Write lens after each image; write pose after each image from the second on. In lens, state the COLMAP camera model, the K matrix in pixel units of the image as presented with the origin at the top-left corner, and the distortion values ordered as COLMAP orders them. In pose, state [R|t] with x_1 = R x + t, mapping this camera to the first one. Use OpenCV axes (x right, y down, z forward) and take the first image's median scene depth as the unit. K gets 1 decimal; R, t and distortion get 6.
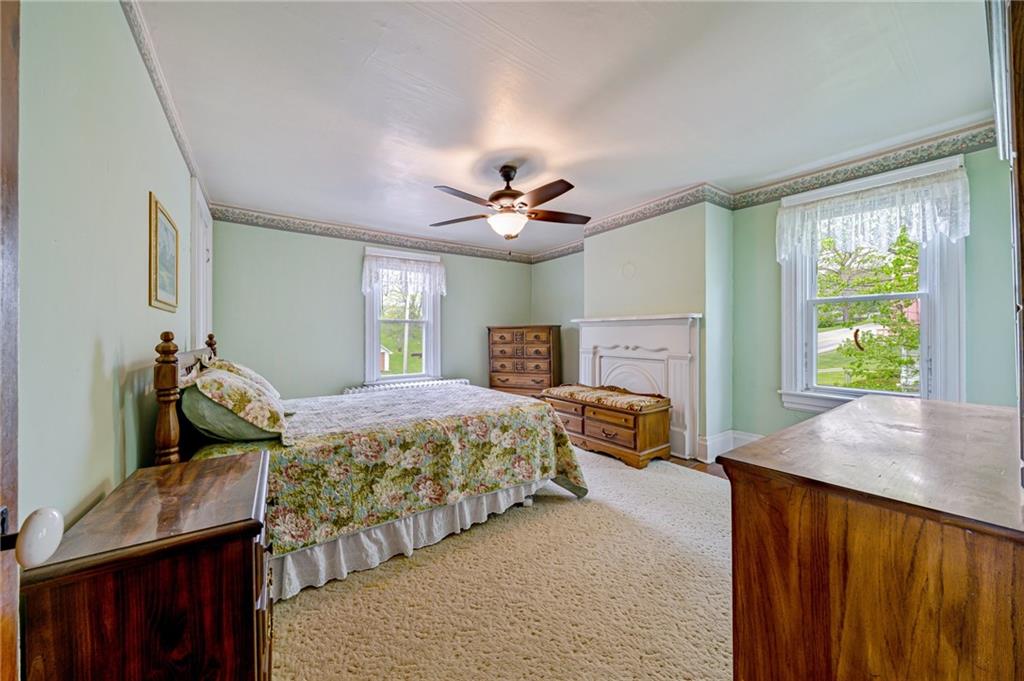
lens RADIAL K [[359.3, 0, 514.5], [0, 359.3, 336.5], [0, 0, 1]] dist [-0.000937, -0.000124]
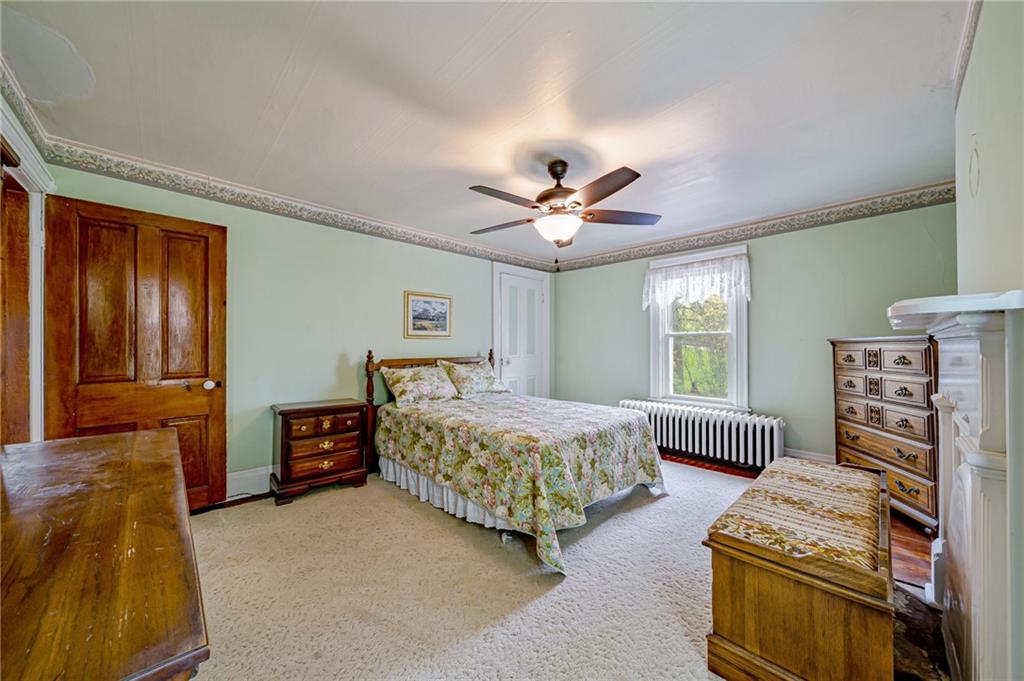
lens RADIAL K [[355.0, 0, 512.0], [0, 355.0, 340.5], [0, 0, 1]] dist [-0.000517, -0.000030]
pose [[0.152460, -0.006416, -0.988289, 0.953028], [-0.005571, 0.999957, -0.007351, -0.037928], [0.988294, 0.006626, 0.152418, 0.889258]]
